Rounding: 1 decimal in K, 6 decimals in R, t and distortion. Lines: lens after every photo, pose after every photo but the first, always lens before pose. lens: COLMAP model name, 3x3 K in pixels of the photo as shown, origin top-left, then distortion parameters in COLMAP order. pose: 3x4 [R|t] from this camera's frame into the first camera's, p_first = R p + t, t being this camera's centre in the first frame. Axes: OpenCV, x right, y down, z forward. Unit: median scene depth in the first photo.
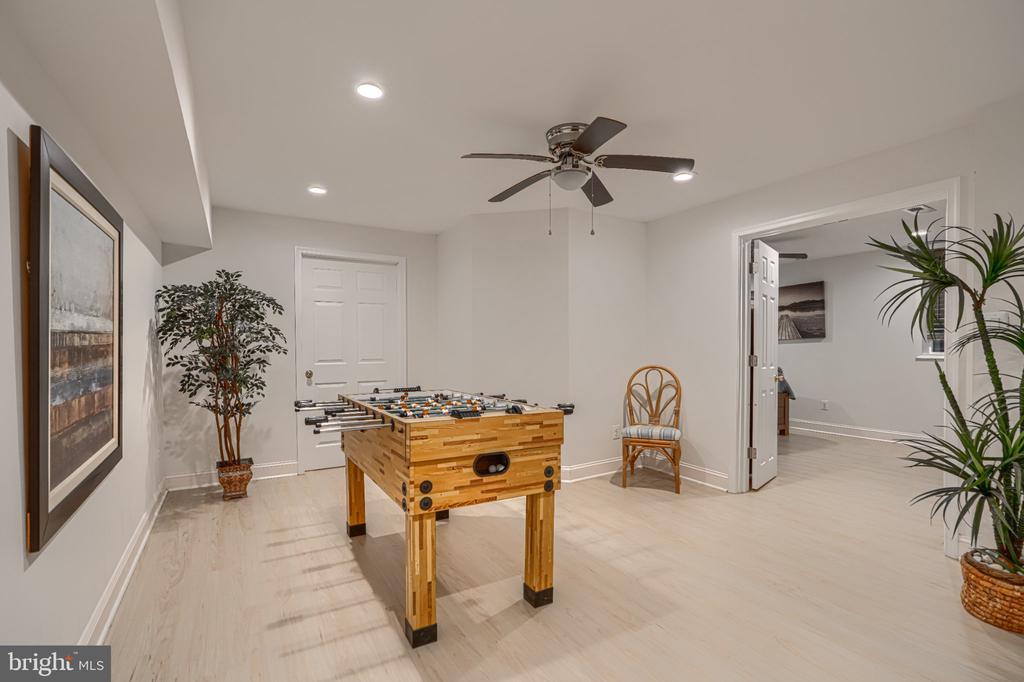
lens RADIAL K [[462.6, 0, 509.6], [0, 462.6, 348.4], [0, 0, 1]] dist [0.002262, 0.000896]
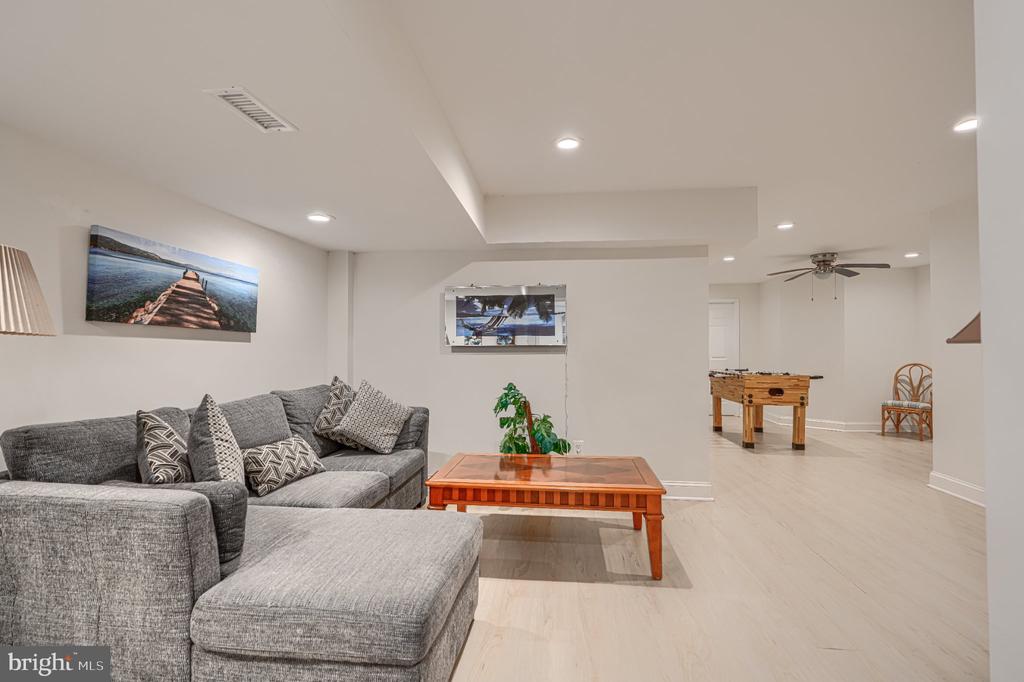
lens RADIAL K [[462.6, 0, 512.0], [0, 462.6, 349.1], [0, 0, 1]] dist [0.002262, 0.000896]
pose [[0.790759, 0.006422, -0.612094, 0.388560], [-0.008587, 0.999963, -0.000601, 0.001649], [0.612067, 0.005732, 0.790785, -2.087892]]
